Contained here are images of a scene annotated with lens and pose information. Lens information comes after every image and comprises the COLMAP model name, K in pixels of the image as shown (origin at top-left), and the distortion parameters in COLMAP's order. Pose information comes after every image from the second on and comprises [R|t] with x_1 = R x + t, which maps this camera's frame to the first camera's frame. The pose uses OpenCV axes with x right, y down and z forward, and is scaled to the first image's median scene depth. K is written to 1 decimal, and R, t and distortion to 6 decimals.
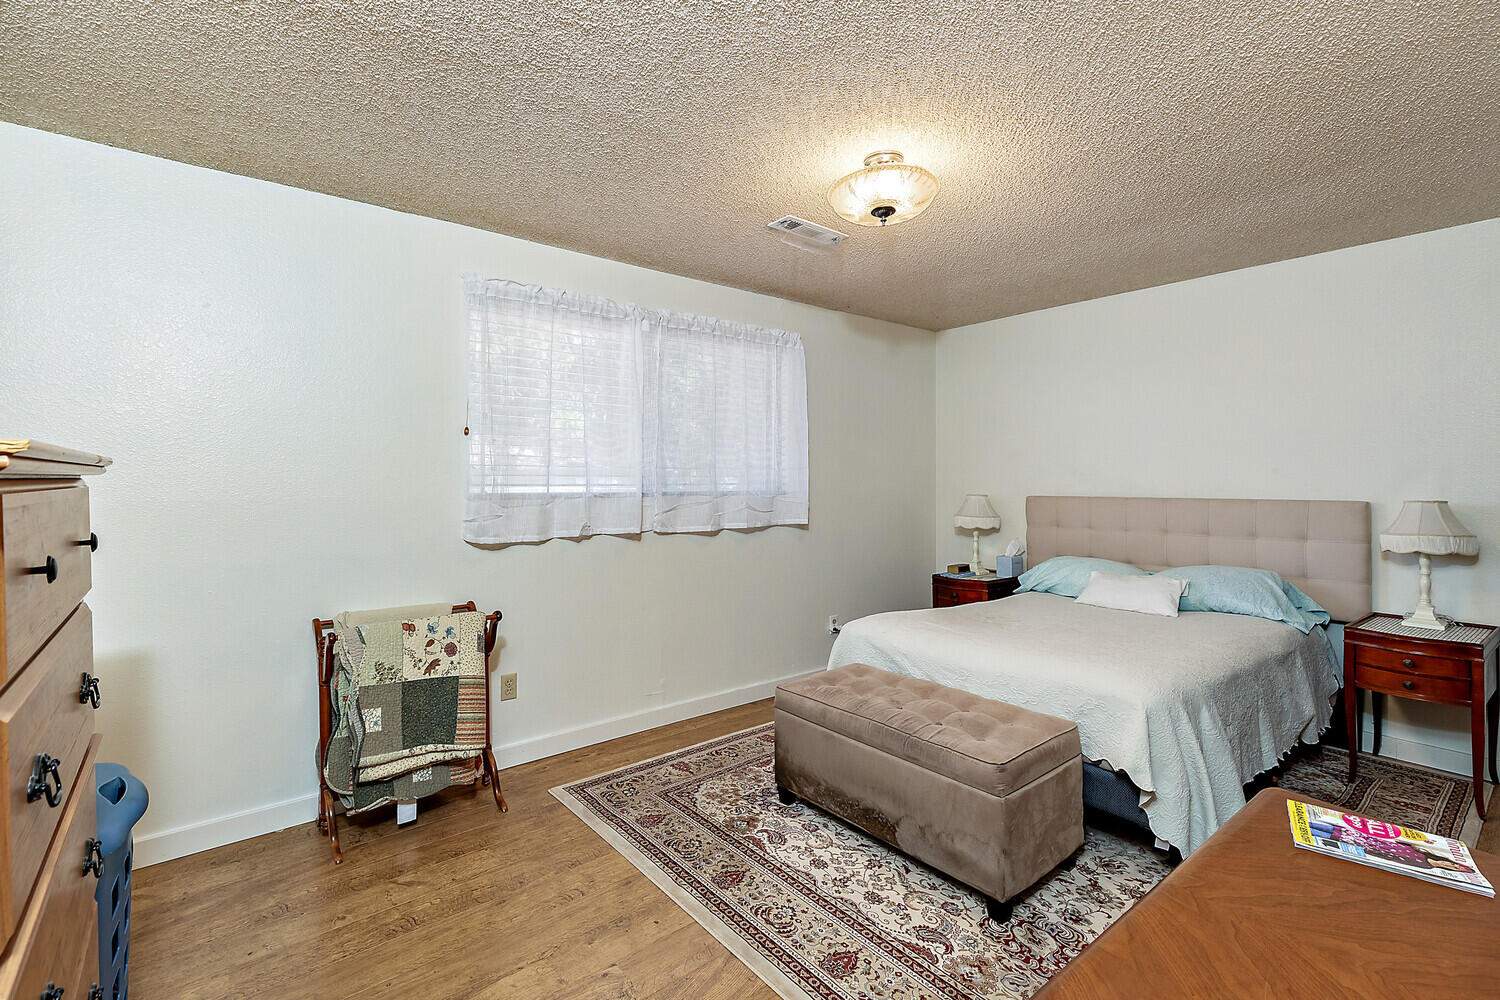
lens RADIAL K [[686.7, 0, 777.8], [0, 686.7, 477.9], [0, 0, 1]] dist [0.012166, -0.002487]
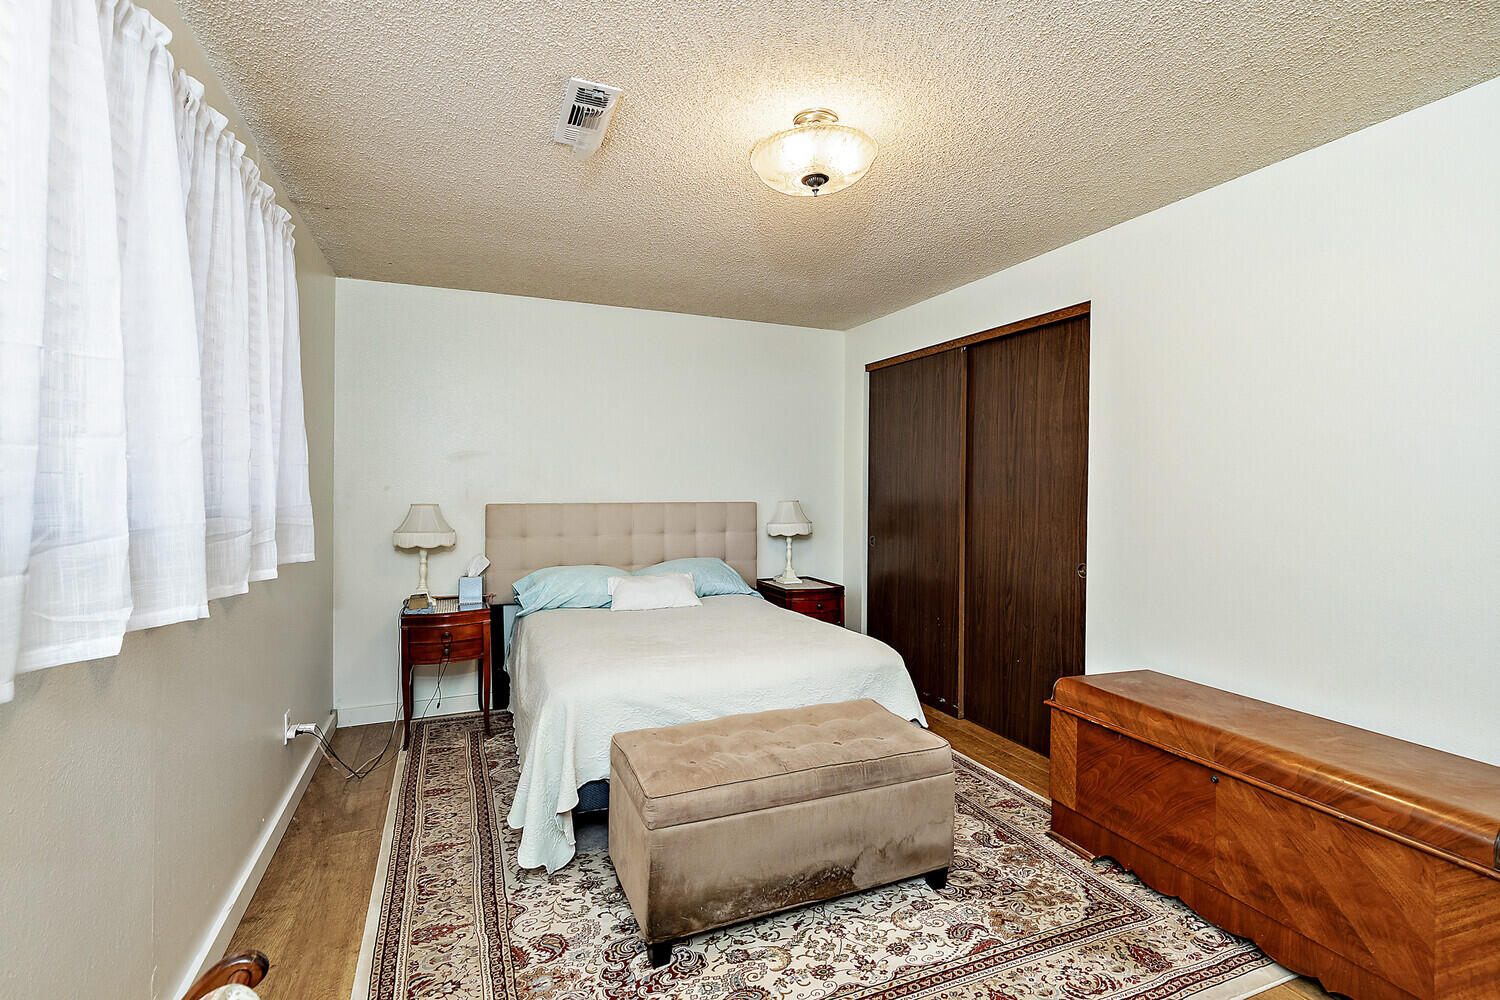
lens RADIAL K [[686.7, 0, 746.7], [0, 686.7, 501.7], [0, 0, 1]] dist [0.012166, -0.002487]
pose [[0.304214, -0.019917, 0.952395, -0.647742], [-0.002061, 0.999765, 0.021566, 0.006071], [-0.952601, -0.008524, 0.304102, 0.777439]]
